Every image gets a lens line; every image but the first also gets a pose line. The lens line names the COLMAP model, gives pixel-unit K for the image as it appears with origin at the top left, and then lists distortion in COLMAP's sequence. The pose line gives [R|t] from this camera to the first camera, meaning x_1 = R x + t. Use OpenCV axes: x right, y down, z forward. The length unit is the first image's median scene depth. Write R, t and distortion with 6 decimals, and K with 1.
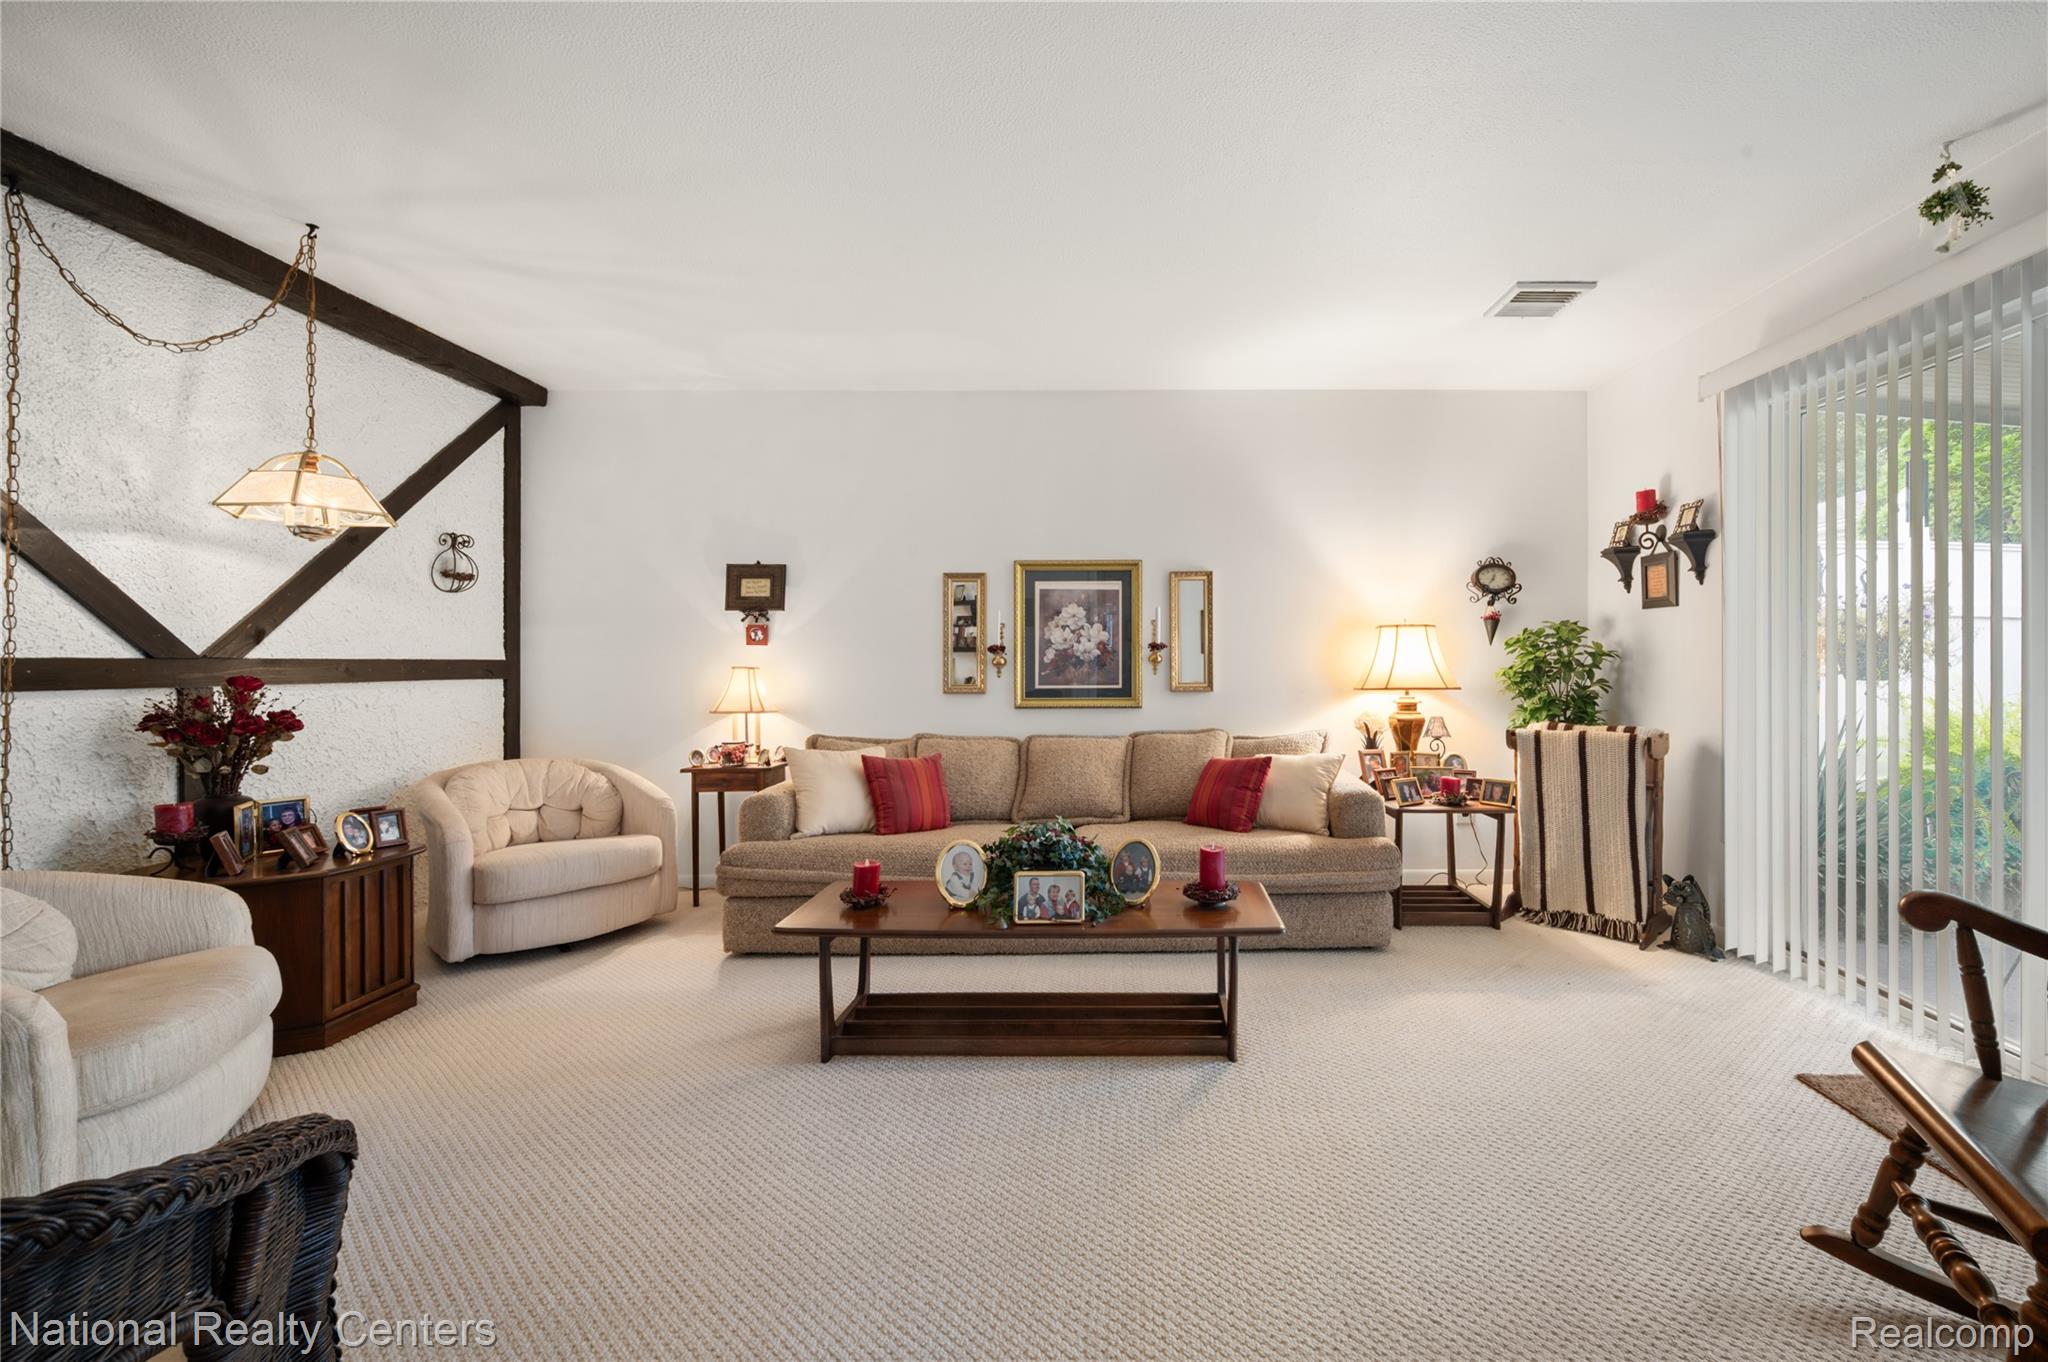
lens RADIAL K [[821.5, 0, 1022.7], [0, 821.5, 665.3], [0, 0, 1]] dist [-0.003572, 0.000383]
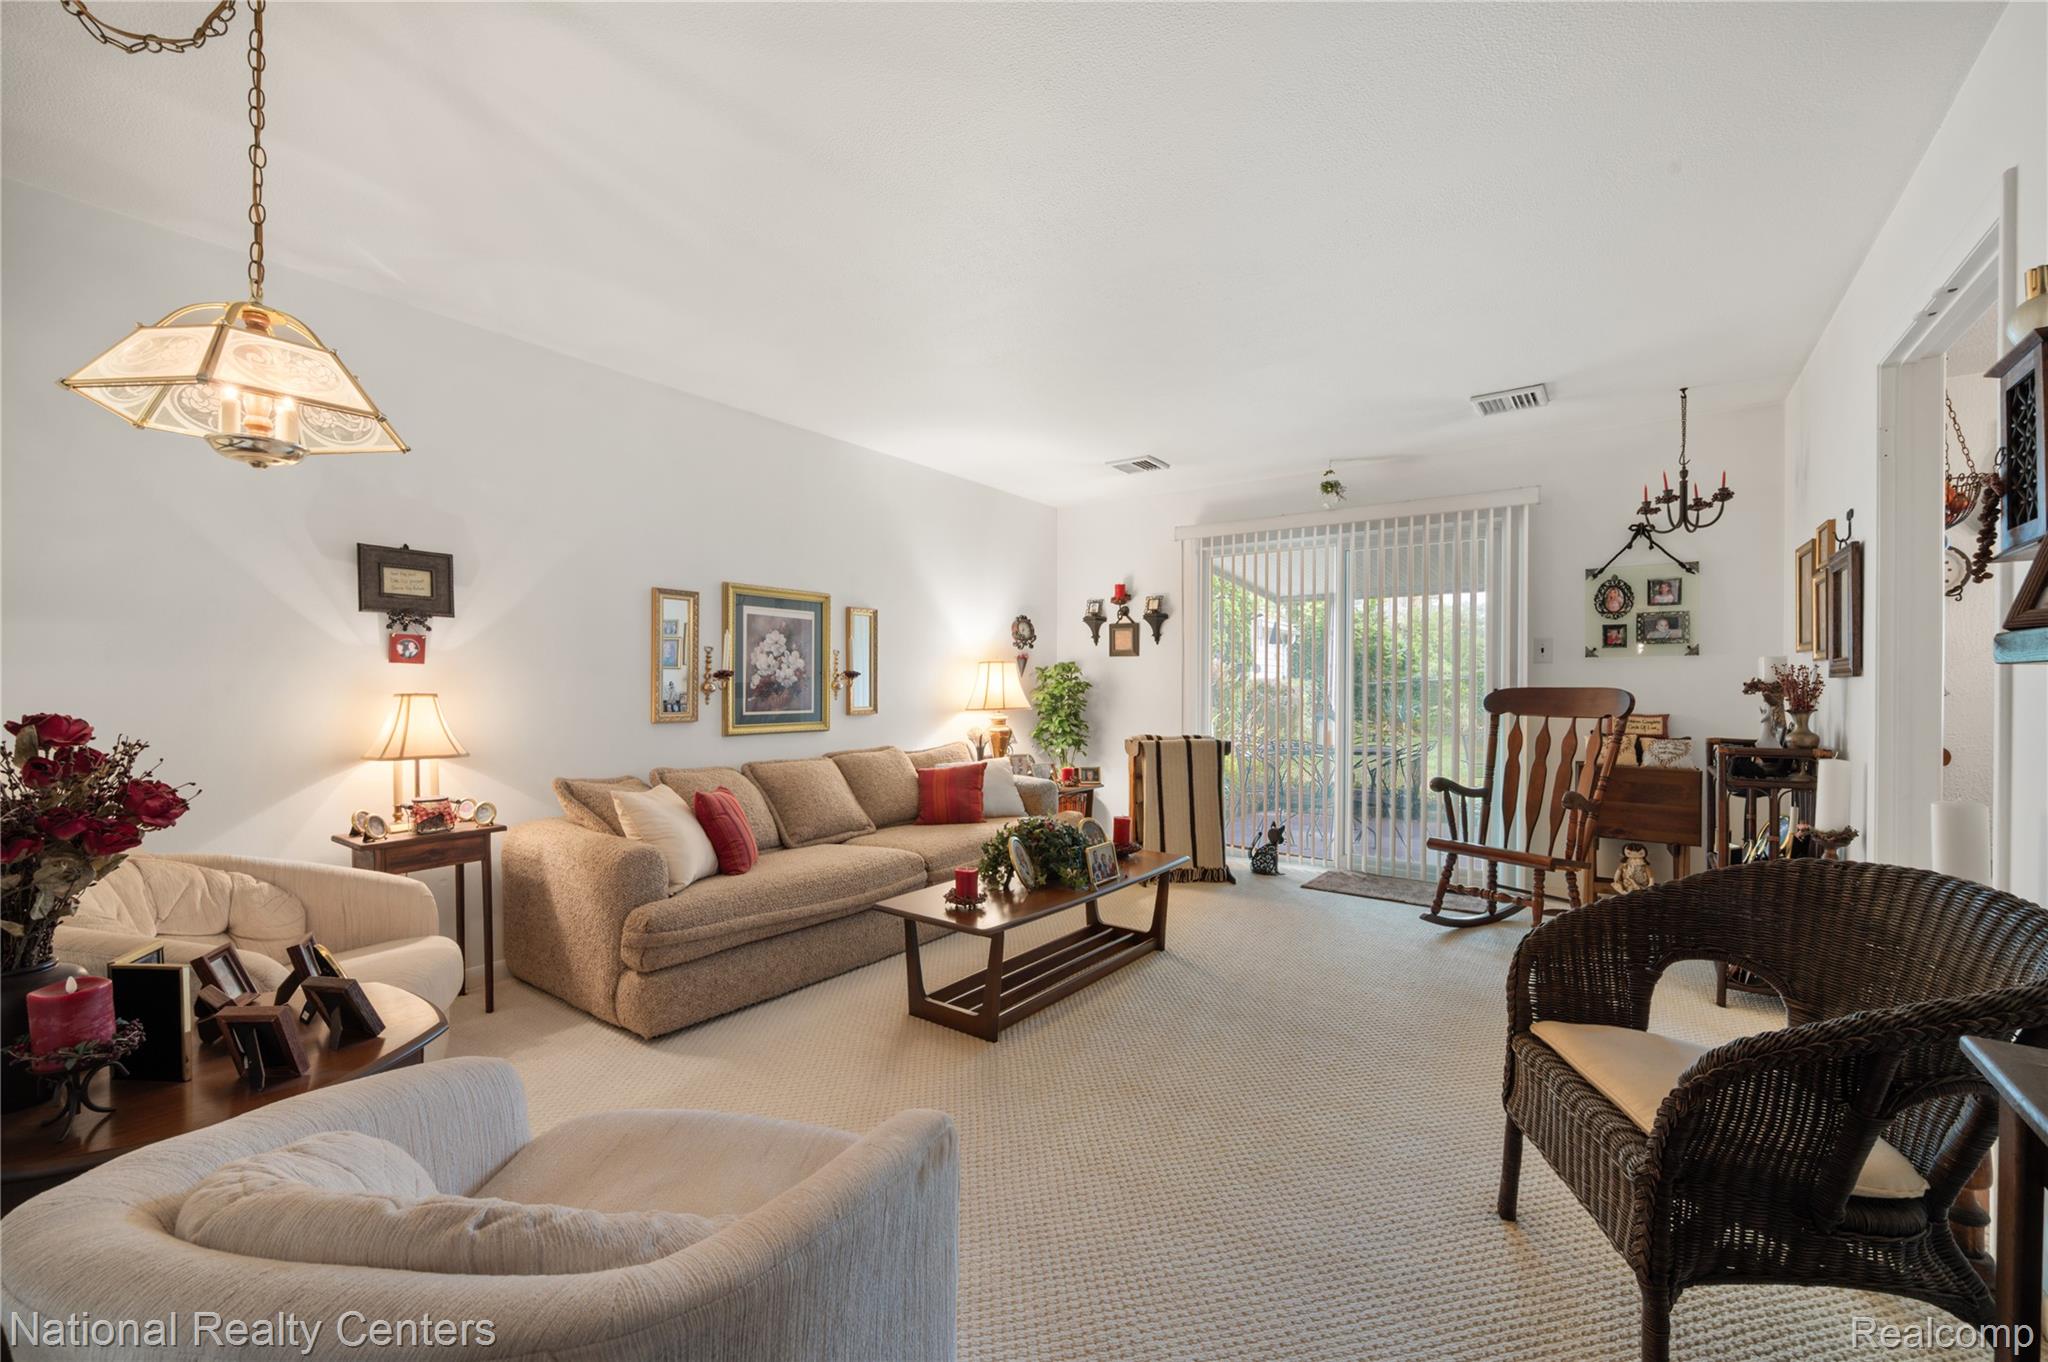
lens RADIAL K [[821.5, 0, 1021.7], [0, 821.5, 694.8], [0, 0, 1]] dist [-0.003572, 0.000383]
pose [[0.601331, -0.003407, 0.798993, -0.571333], [0.000944, 0.999993, 0.003554, 0.001003], [-0.799000, -0.001382, 0.601330, 0.148465]]
